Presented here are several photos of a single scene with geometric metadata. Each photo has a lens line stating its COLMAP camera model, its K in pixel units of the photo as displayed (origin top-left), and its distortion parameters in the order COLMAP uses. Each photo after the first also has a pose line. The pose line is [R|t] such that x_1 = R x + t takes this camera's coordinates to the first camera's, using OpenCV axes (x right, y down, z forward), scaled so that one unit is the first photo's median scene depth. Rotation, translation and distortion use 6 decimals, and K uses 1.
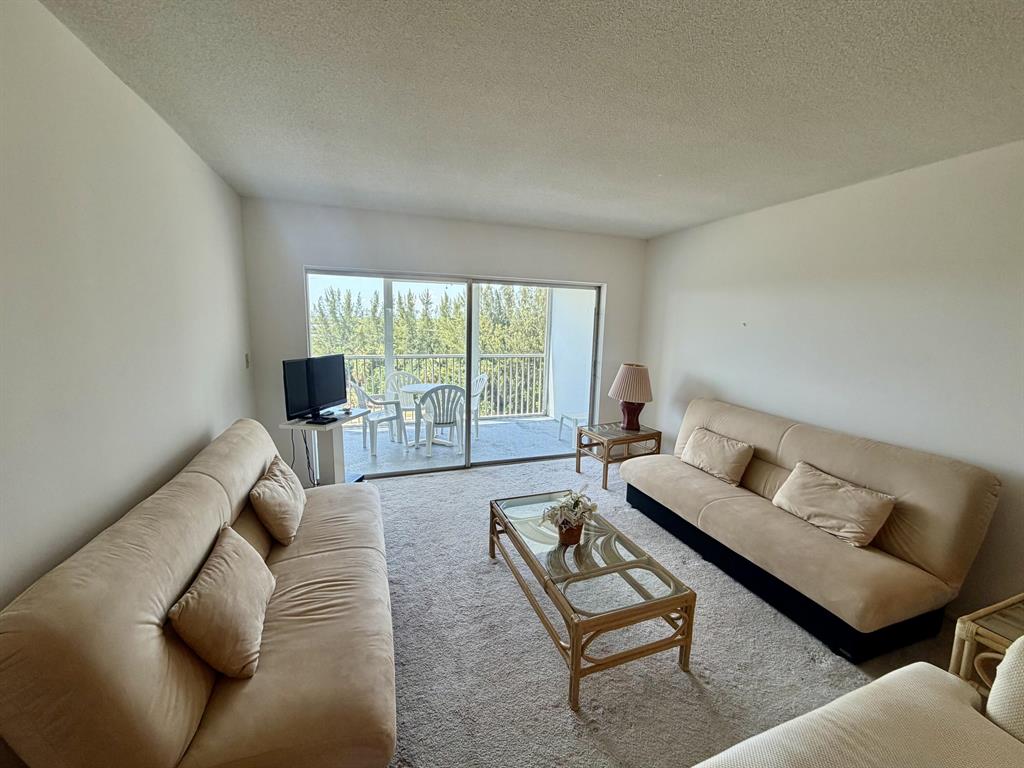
lens RADIAL K [[408.9, 0, 512.9], [0, 408.9, 383.4], [0, 0, 1]] dist [0.003656, 0.002194]
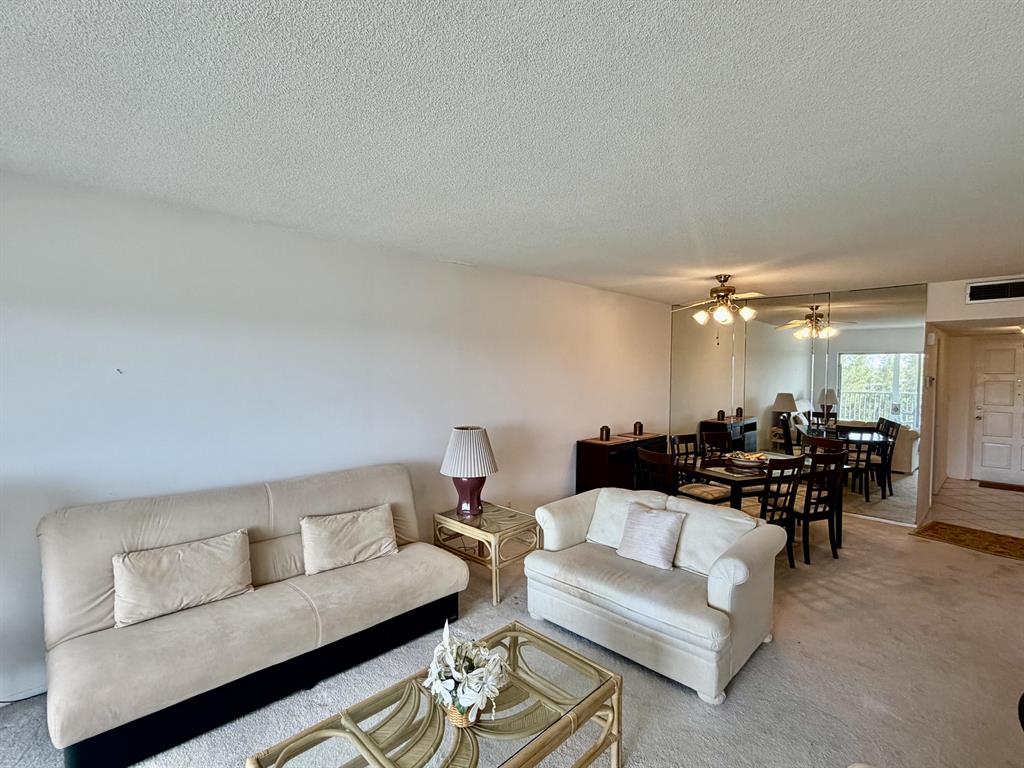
lens RADIAL K [[484.2, 0, 509.8], [0, 484.2, 388.1], [0, 0, 1]] dist [0.000603, 0.000215]
pose [[-0.412789, -0.056518, 0.909072, -0.451828], [0.128464, 0.984483, 0.119539, -0.164004], [-0.901722, 0.166128, -0.399123, 0.953884]]
